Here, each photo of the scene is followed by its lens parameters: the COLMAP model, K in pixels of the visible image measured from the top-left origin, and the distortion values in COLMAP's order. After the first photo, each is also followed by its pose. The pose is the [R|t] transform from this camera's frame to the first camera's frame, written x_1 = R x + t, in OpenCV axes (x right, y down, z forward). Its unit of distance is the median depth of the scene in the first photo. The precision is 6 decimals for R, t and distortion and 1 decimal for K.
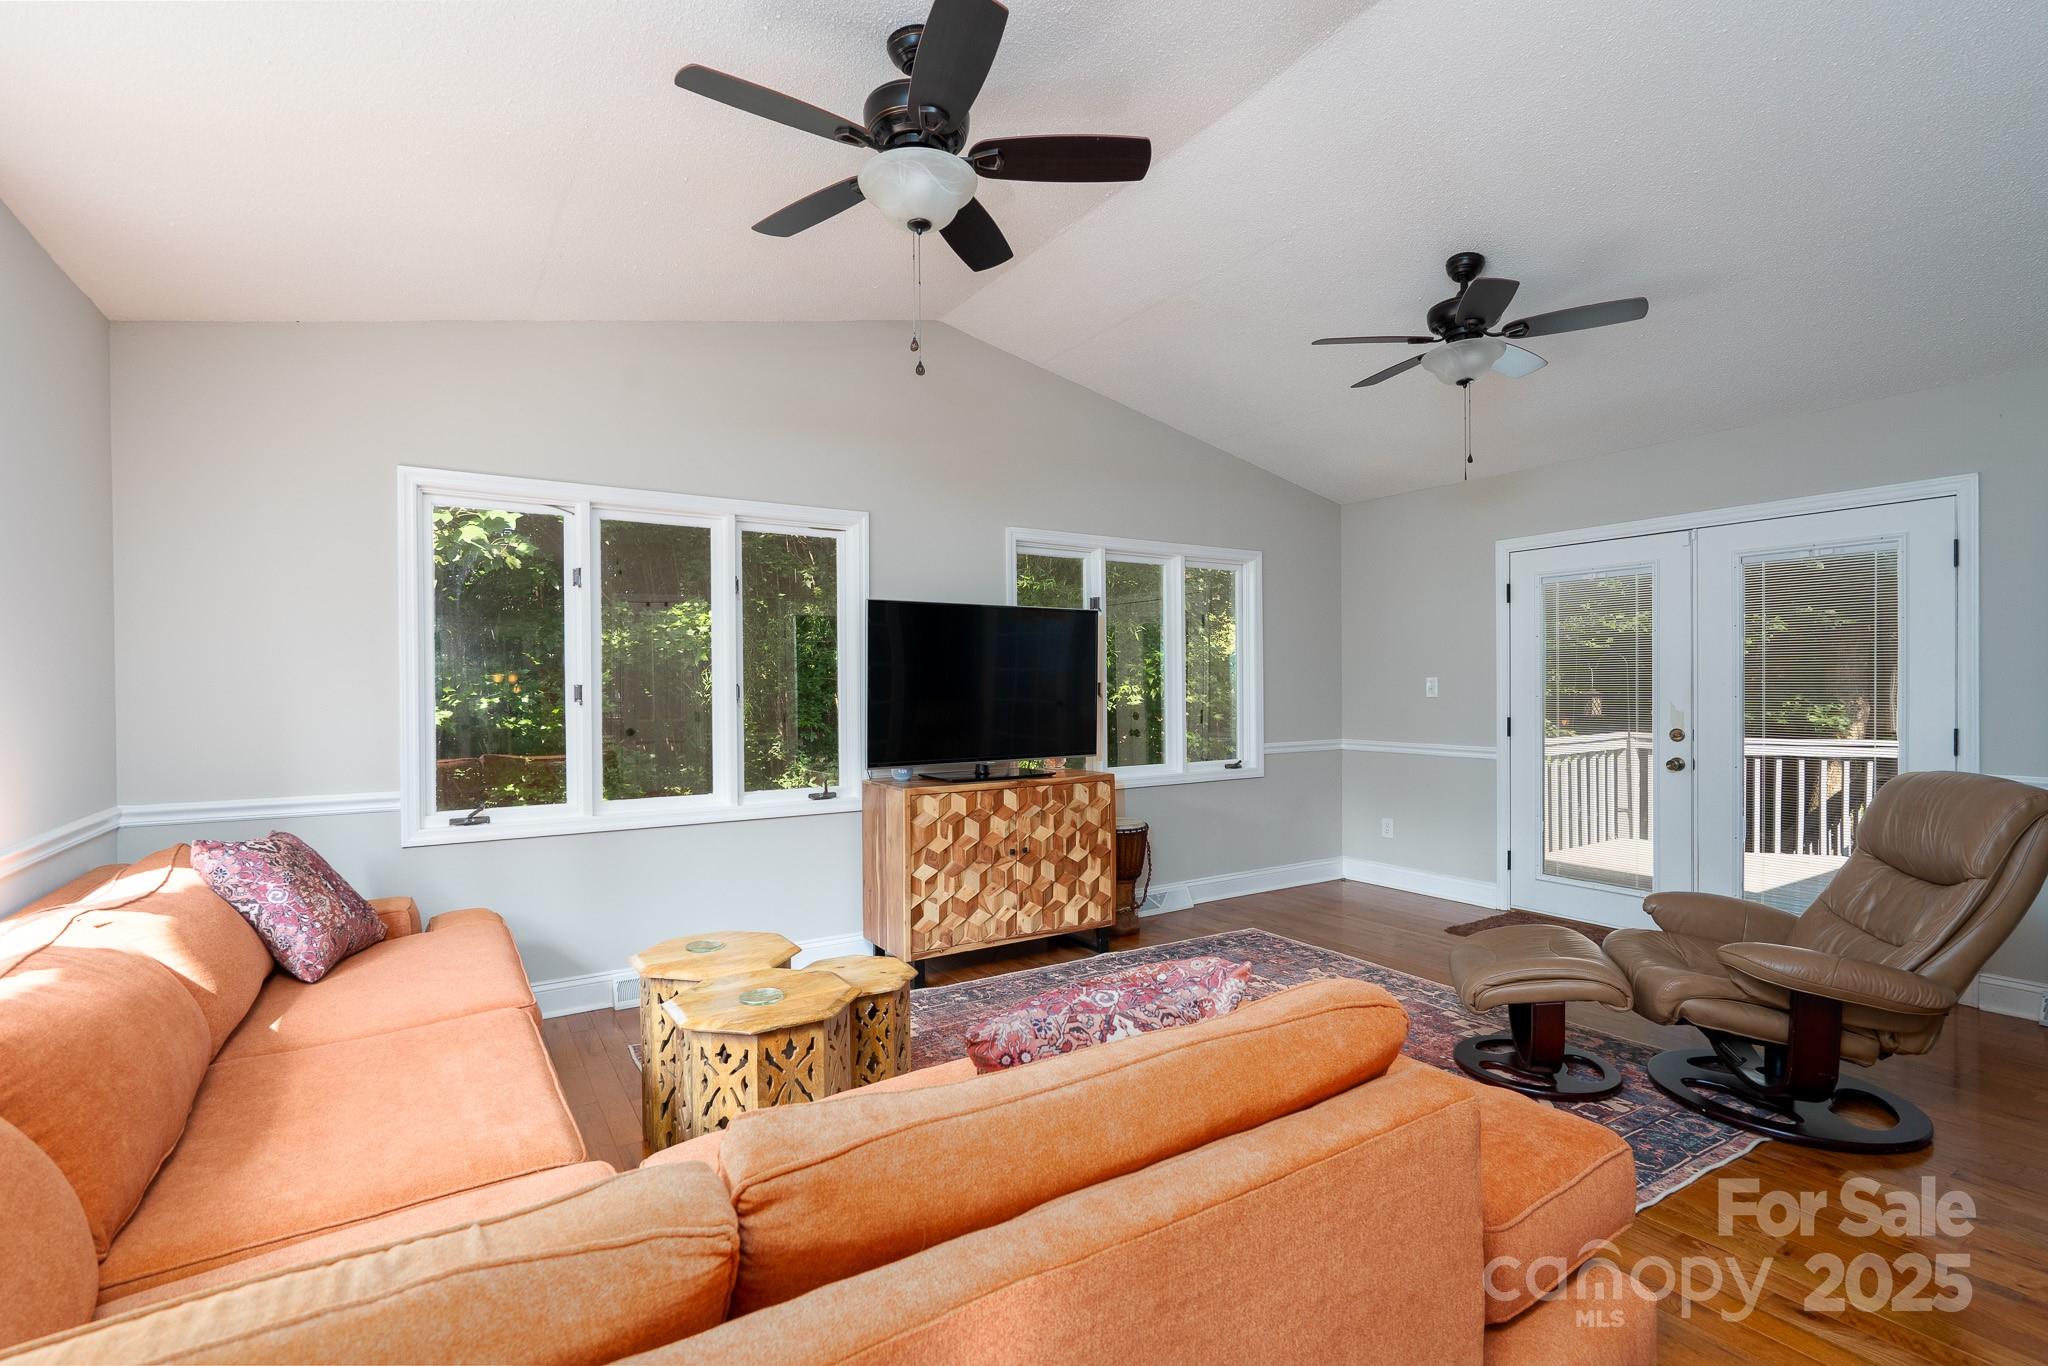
lens RADIAL K [[936.7, 0, 1018.1], [0, 936.7, 696.2], [0, 0, 1]] dist [-0.002366, -0.000156]
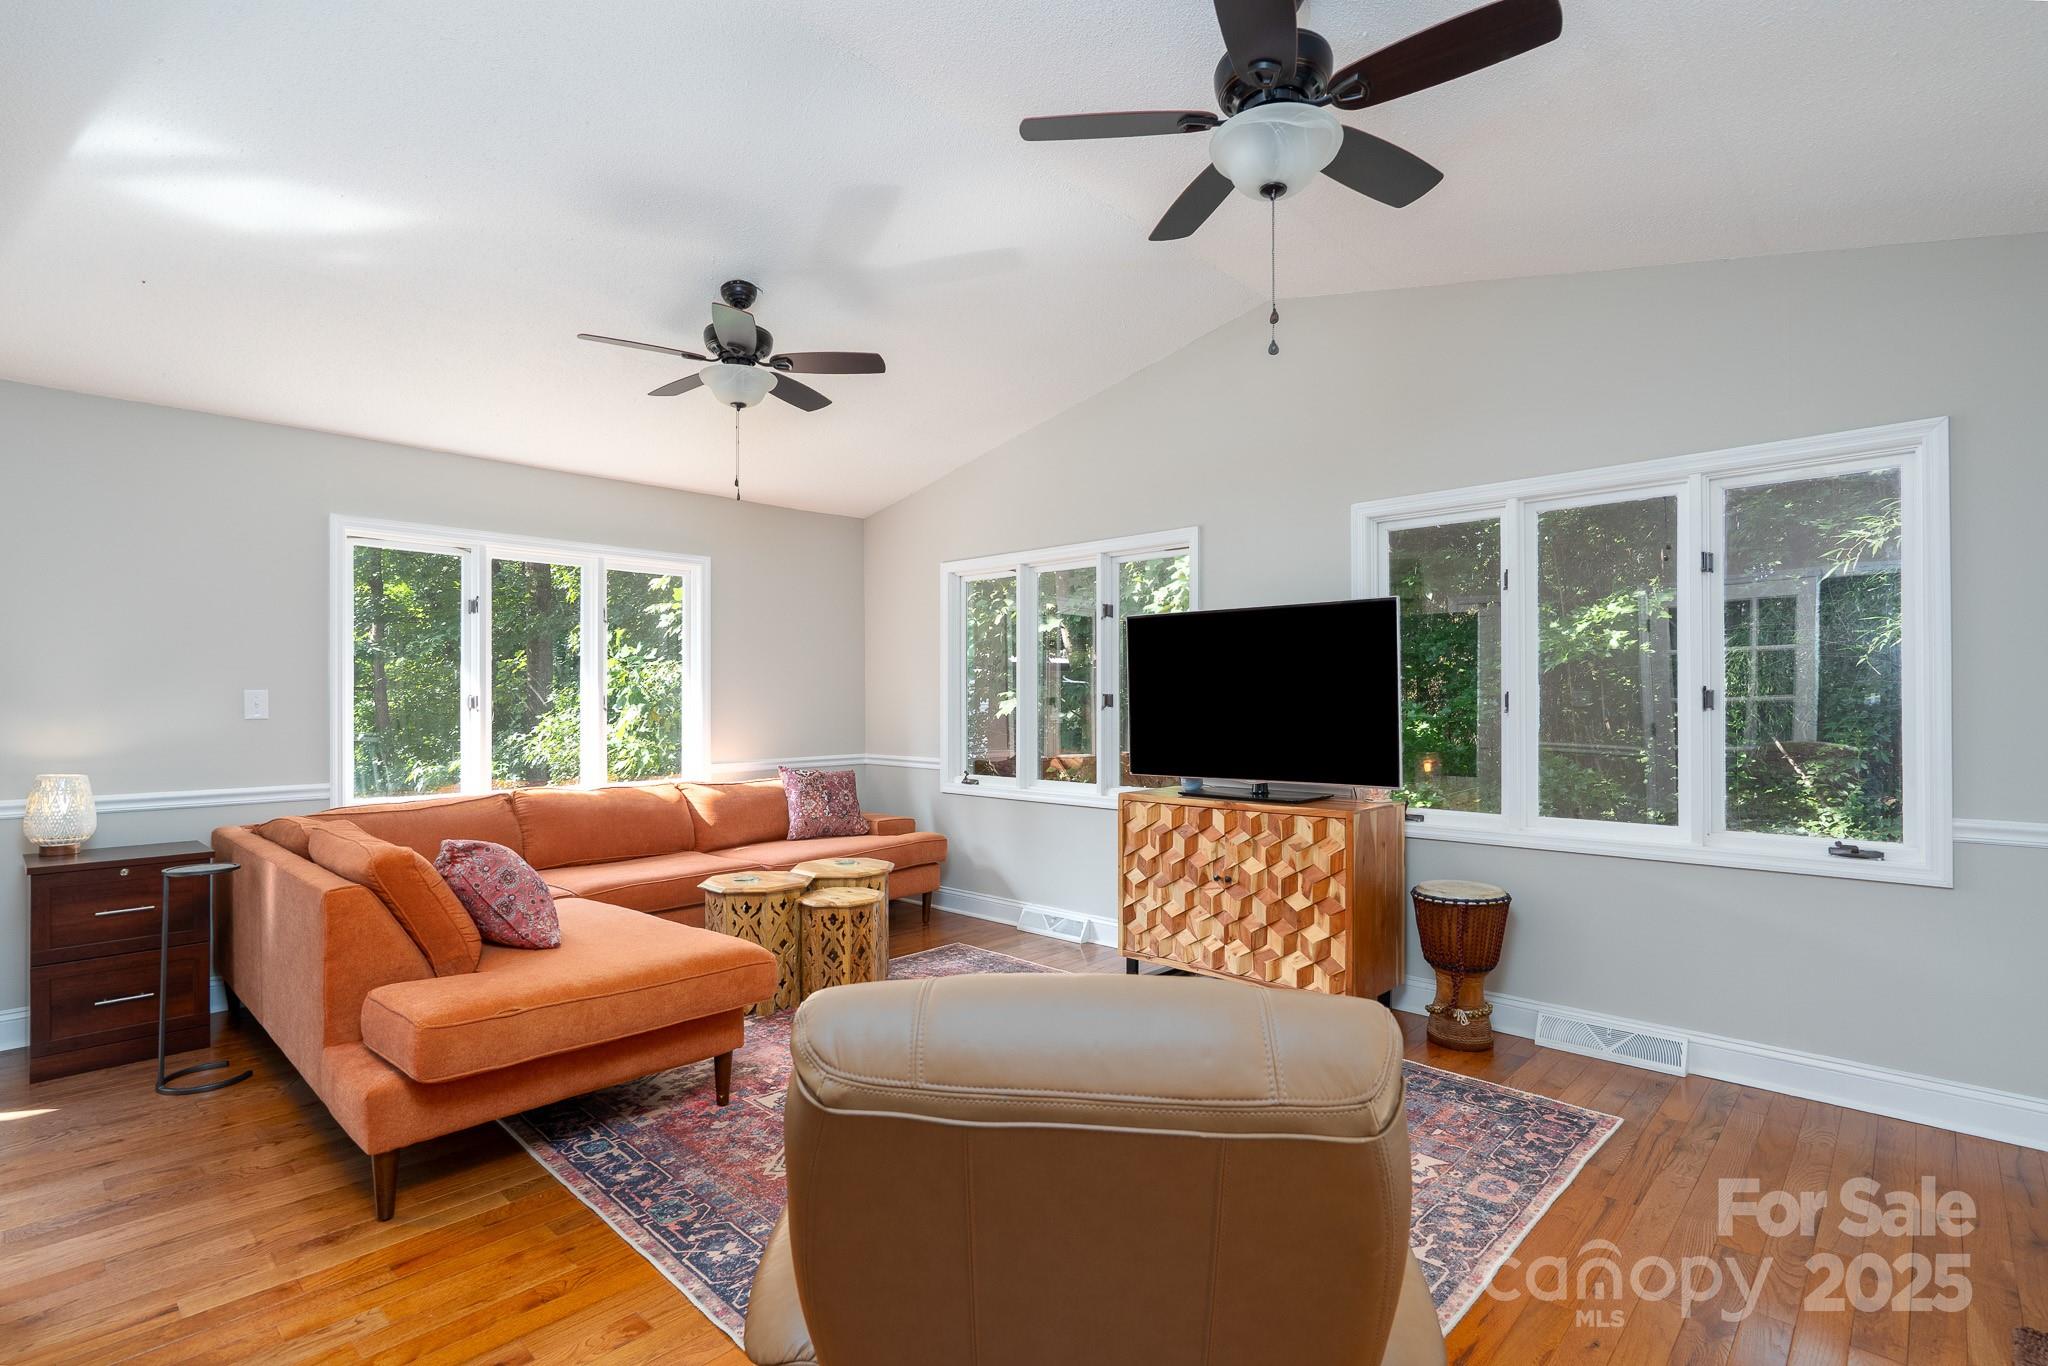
lens RADIAL K [[975.0, 0, 1009.1], [0, 975.0, 690.1], [0, 0, 1]] dist [0.021305, -0.000024]
pose [[0.249794, 0.000363, -0.968299, 0.847412], [-0.005905, 0.999982, -0.001149, -0.015264], [0.968281, 0.006005, 0.249792, 0.548275]]
